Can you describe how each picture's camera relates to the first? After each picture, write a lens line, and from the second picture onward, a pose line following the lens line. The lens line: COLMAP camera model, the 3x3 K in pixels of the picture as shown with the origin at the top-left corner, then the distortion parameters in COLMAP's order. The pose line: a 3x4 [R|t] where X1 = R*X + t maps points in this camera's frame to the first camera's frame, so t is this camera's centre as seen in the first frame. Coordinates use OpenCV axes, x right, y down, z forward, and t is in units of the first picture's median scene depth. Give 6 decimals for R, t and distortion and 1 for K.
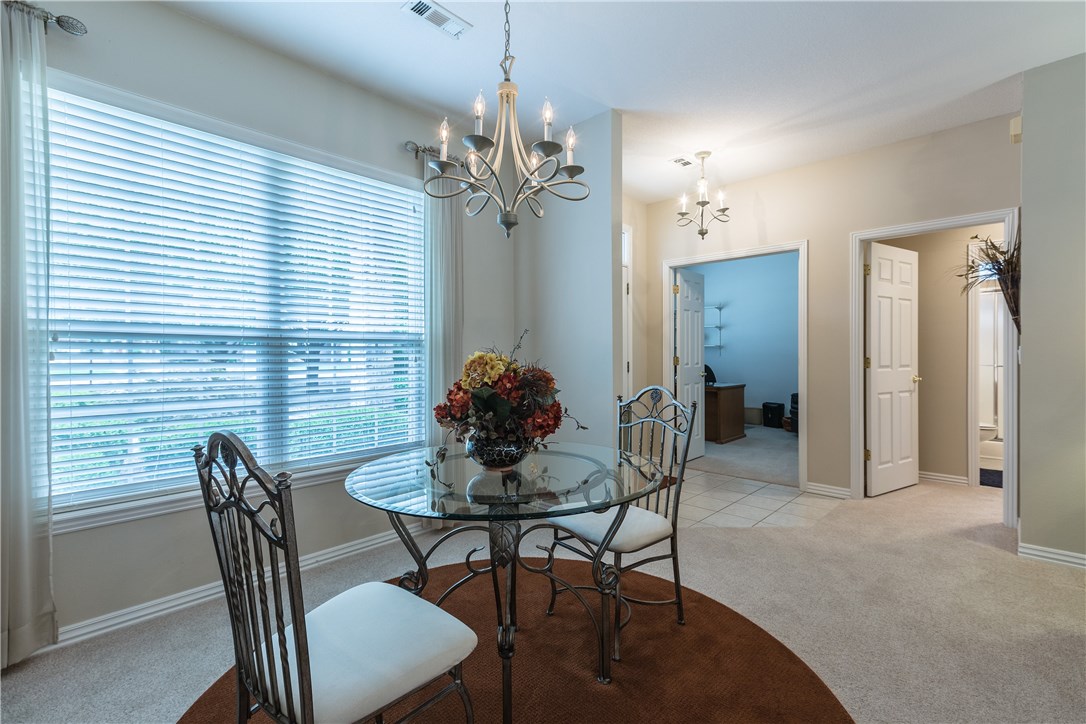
lens RADIAL K [[491.3, 0, 539.3], [0, 491.3, 360.7], [0, 0, 1]] dist [0.004438, 0.000745]
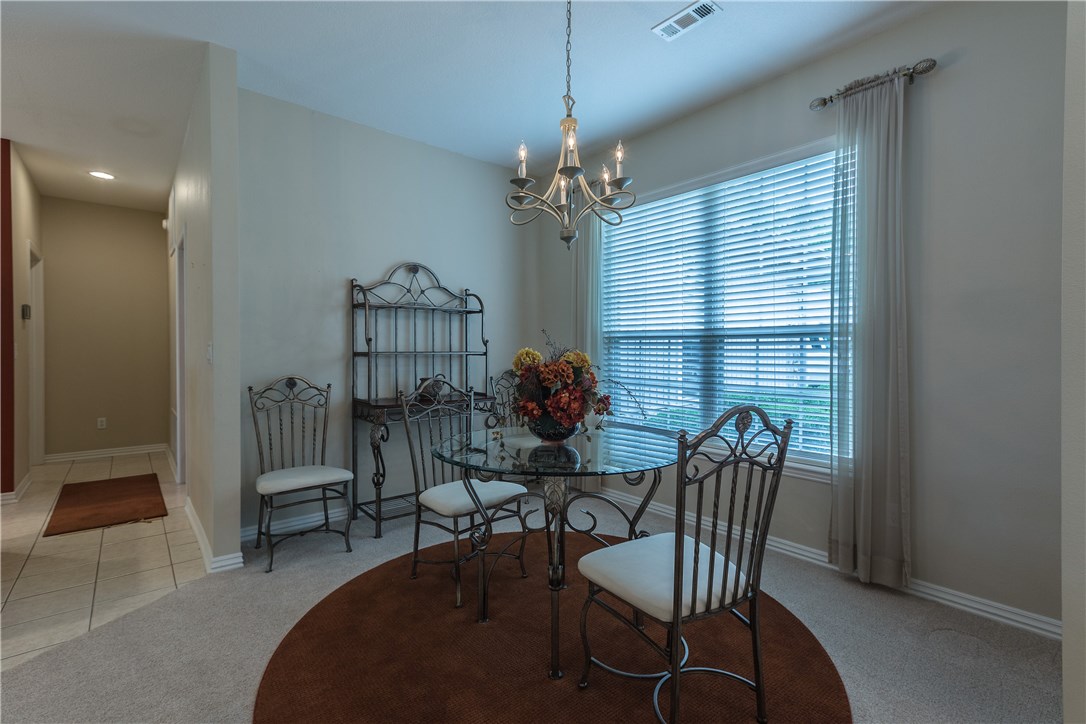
lens RADIAL K [[491.3, 0, 534.9], [0, 491.3, 361.9], [0, 0, 1]] dist [0.004438, 0.000745]
pose [[-0.104417, 0.018211, -0.994367, 0.719170], [-0.010890, 0.999751, 0.019453, -0.000320], [0.994474, 0.012860, -0.104193, 0.665653]]
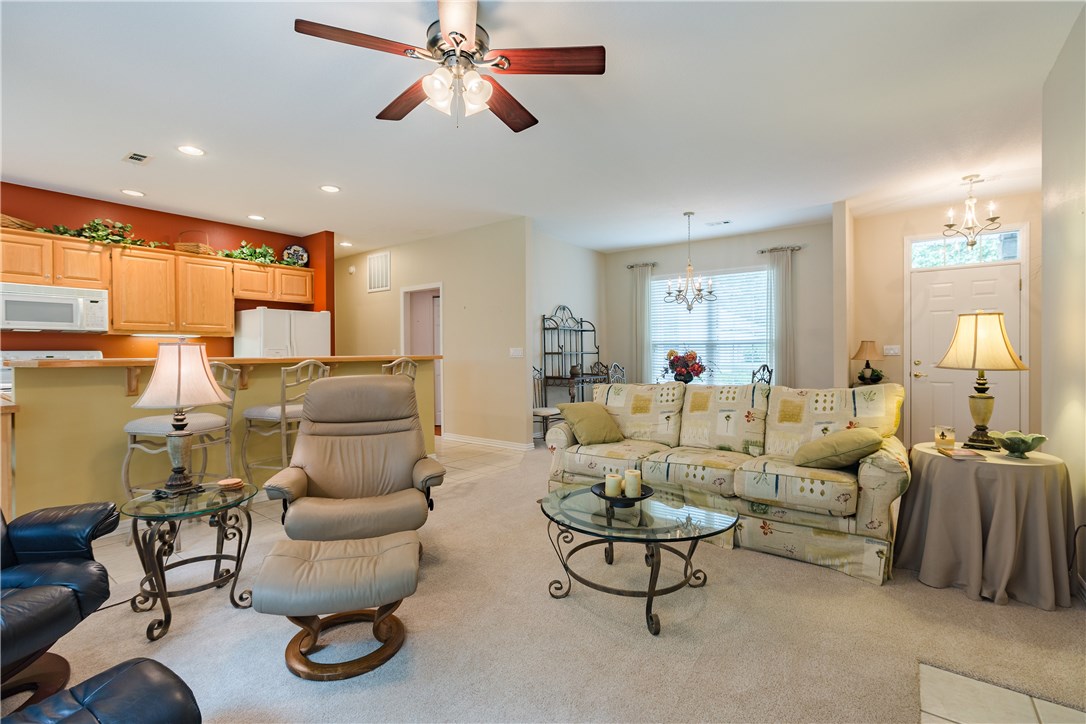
lens RADIAL K [[491.3, 0, 547.8], [0, 491.3, 358.2], [0, 0, 1]] dist [0.004438, 0.000745]
pose [[0.119099, 0.002909, -0.992878, 1.975722], [-0.000001, 0.999996, 0.002930, 0.027150], [0.992882, -0.000348, 0.119099, -0.216411]]
